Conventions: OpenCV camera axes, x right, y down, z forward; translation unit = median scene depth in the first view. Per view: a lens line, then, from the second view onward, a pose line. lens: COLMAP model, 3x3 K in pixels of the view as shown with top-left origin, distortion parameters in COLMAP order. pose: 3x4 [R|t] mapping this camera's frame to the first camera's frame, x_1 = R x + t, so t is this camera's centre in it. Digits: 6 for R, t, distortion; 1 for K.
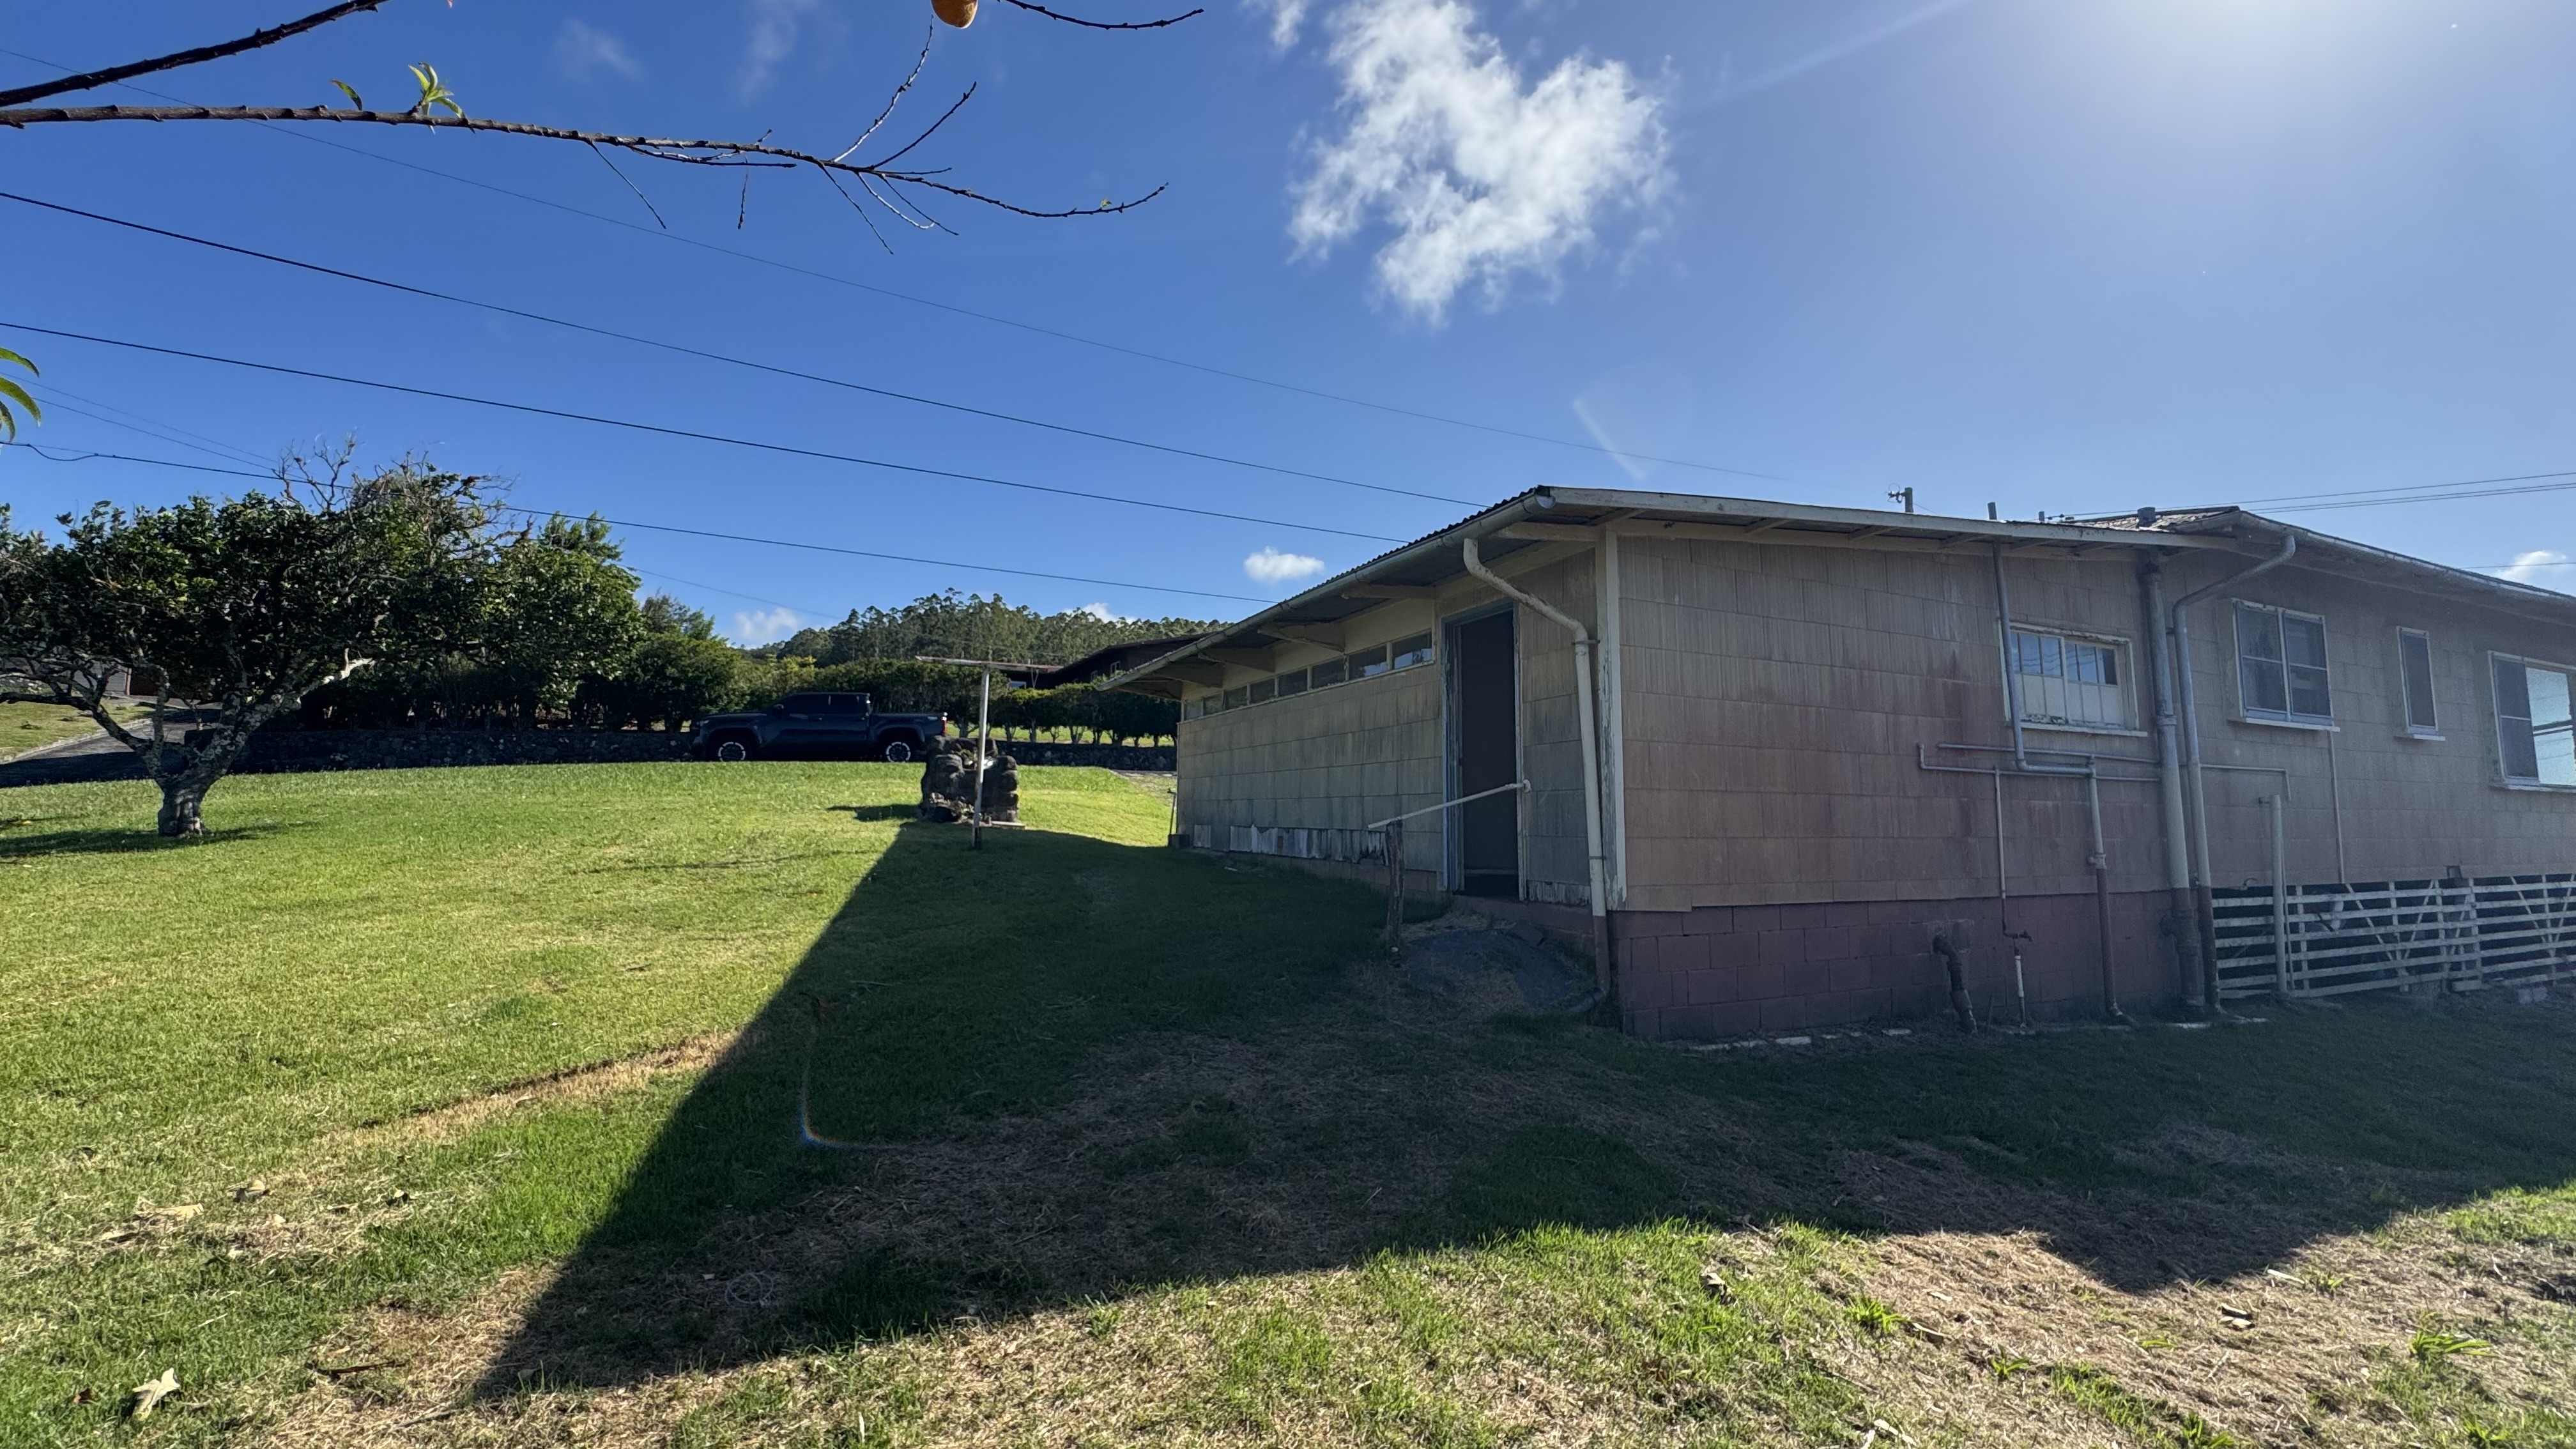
lens RADIAL K [[1071.2, 0, 1288.0], [0, 1071.2, 724.5], [0, 0, 1]] dist [0.000096, -0.000033]
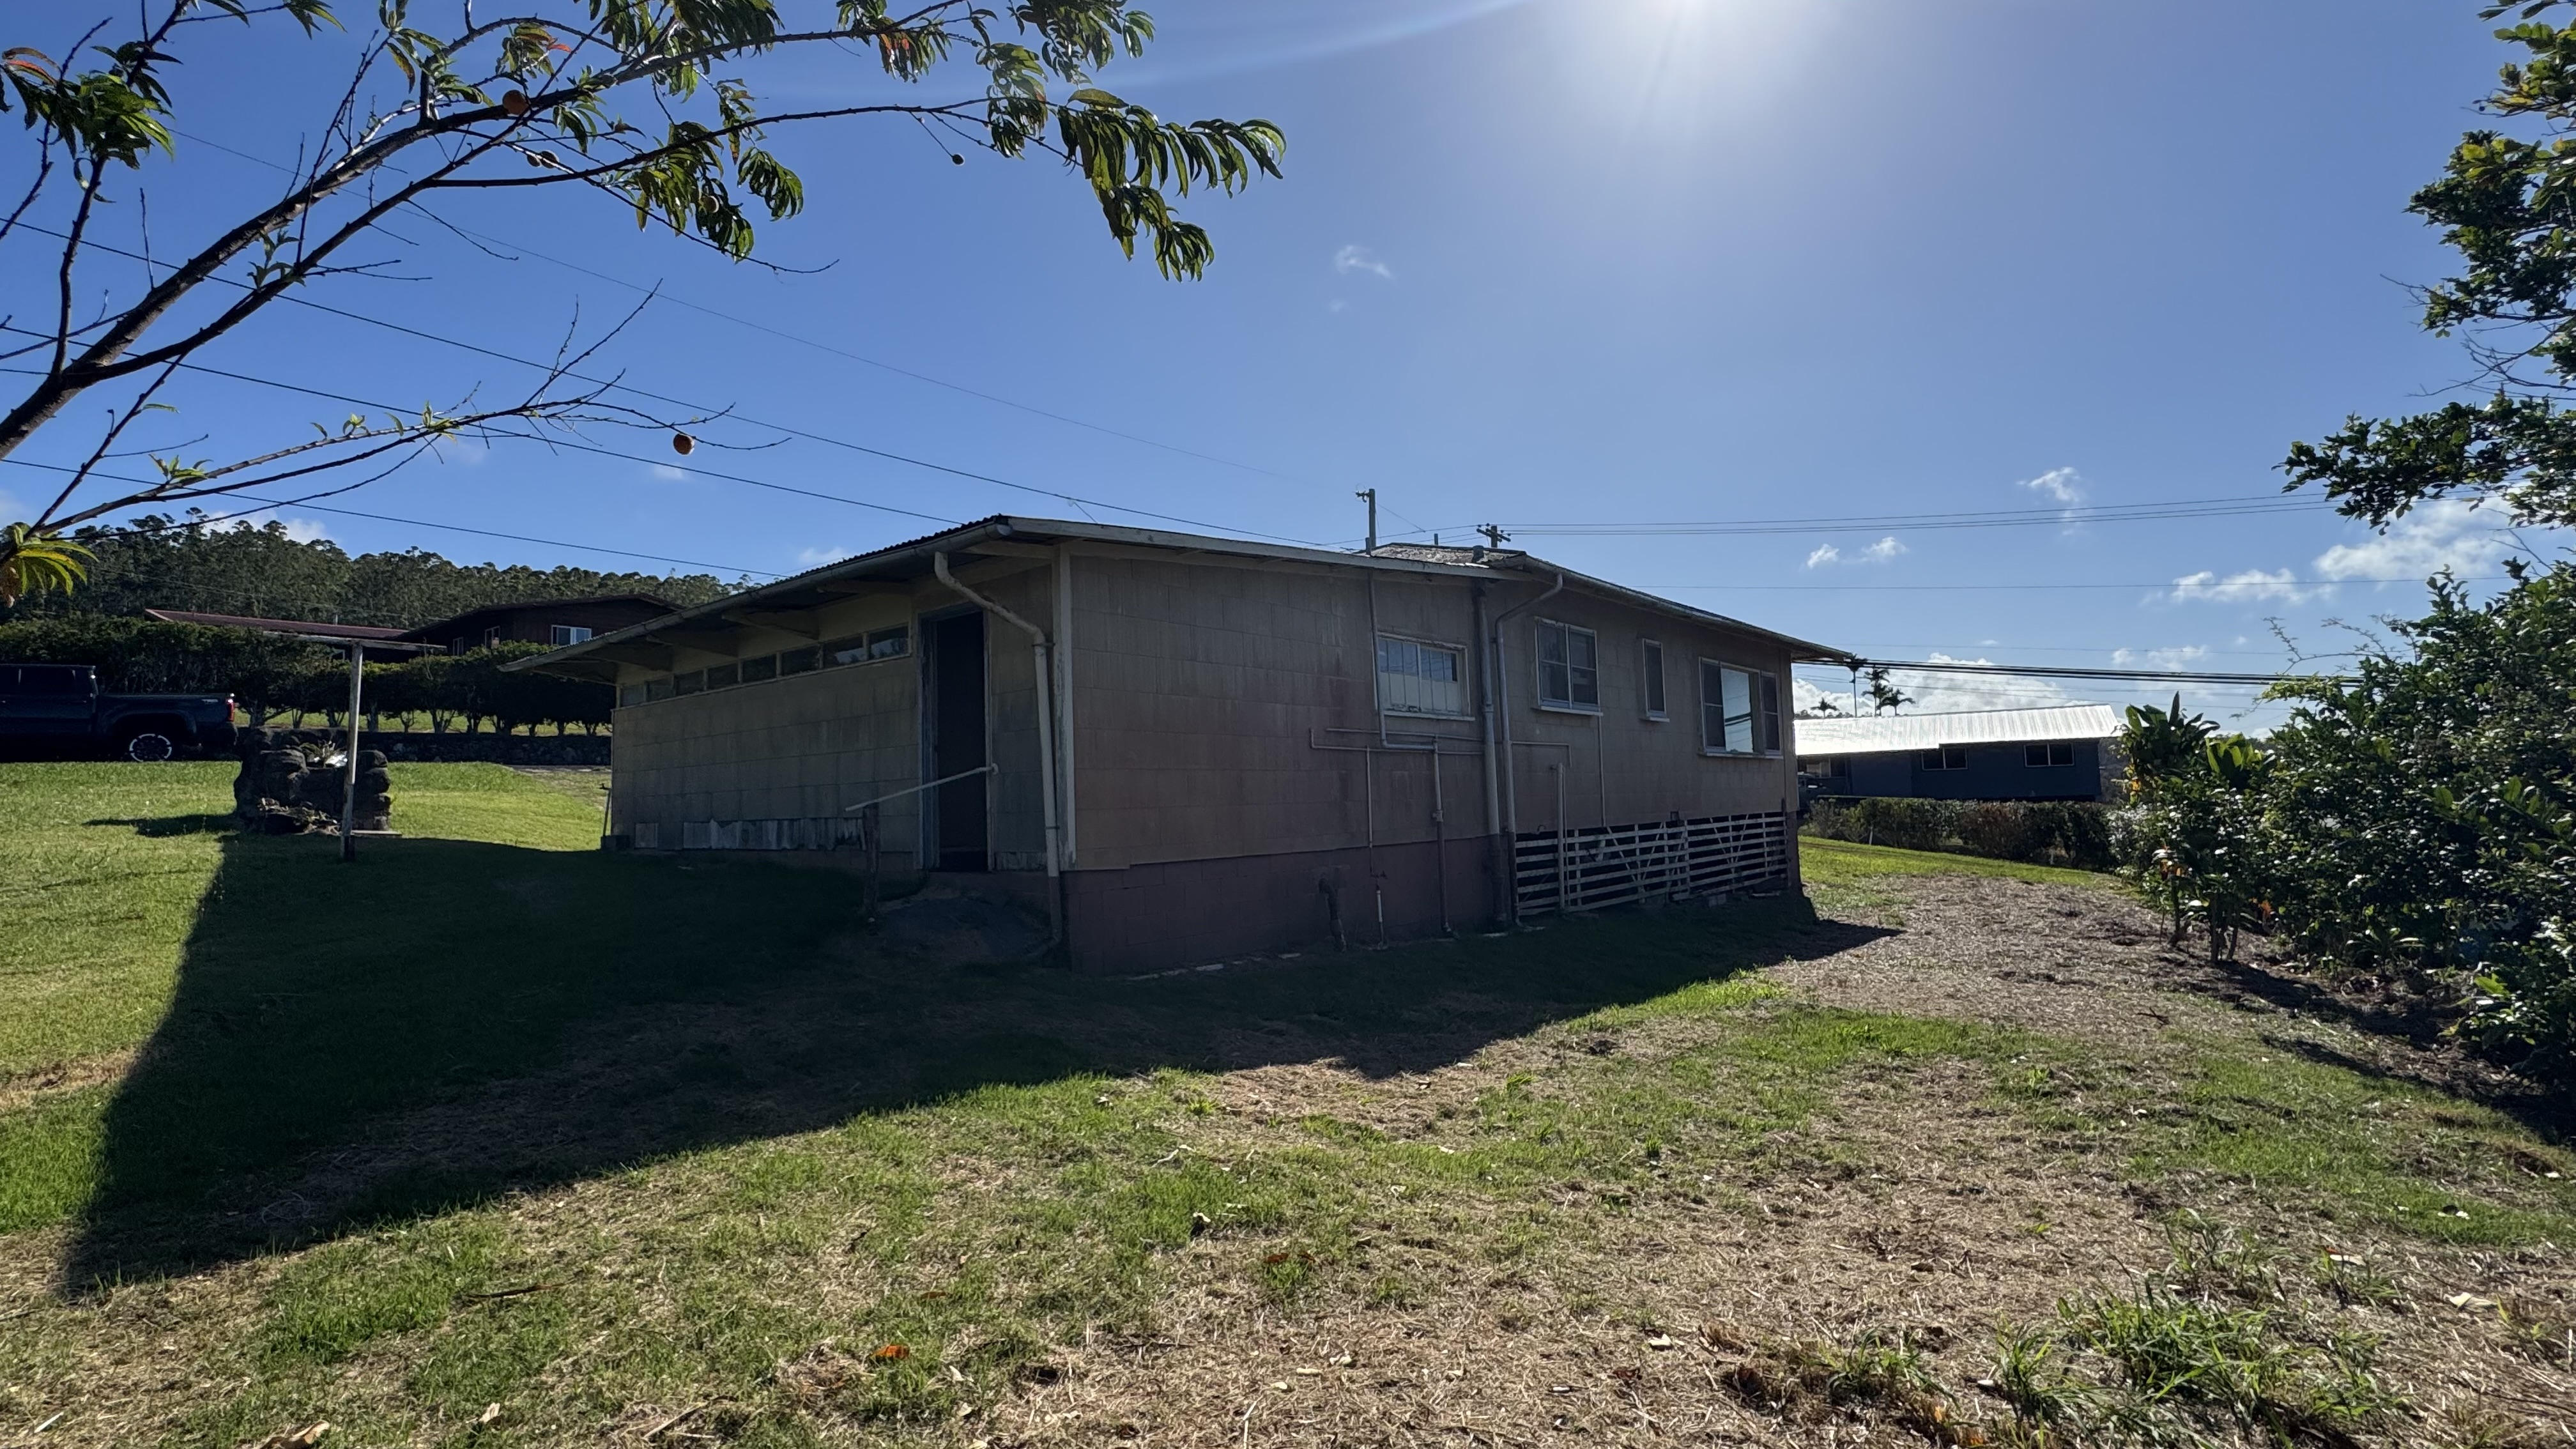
lens RADIAL K [[1186.7, 0, 1294.9], [0, 1186.7, 714.8], [0, 0, 1]] dist [-0.000025, 0.000214]
pose [[0.904339, -0.004373, 0.426793, -0.021716], [0.001018, 0.999967, 0.008088, -0.008412], [-0.426814, -0.006880, 0.904313, -0.233688]]
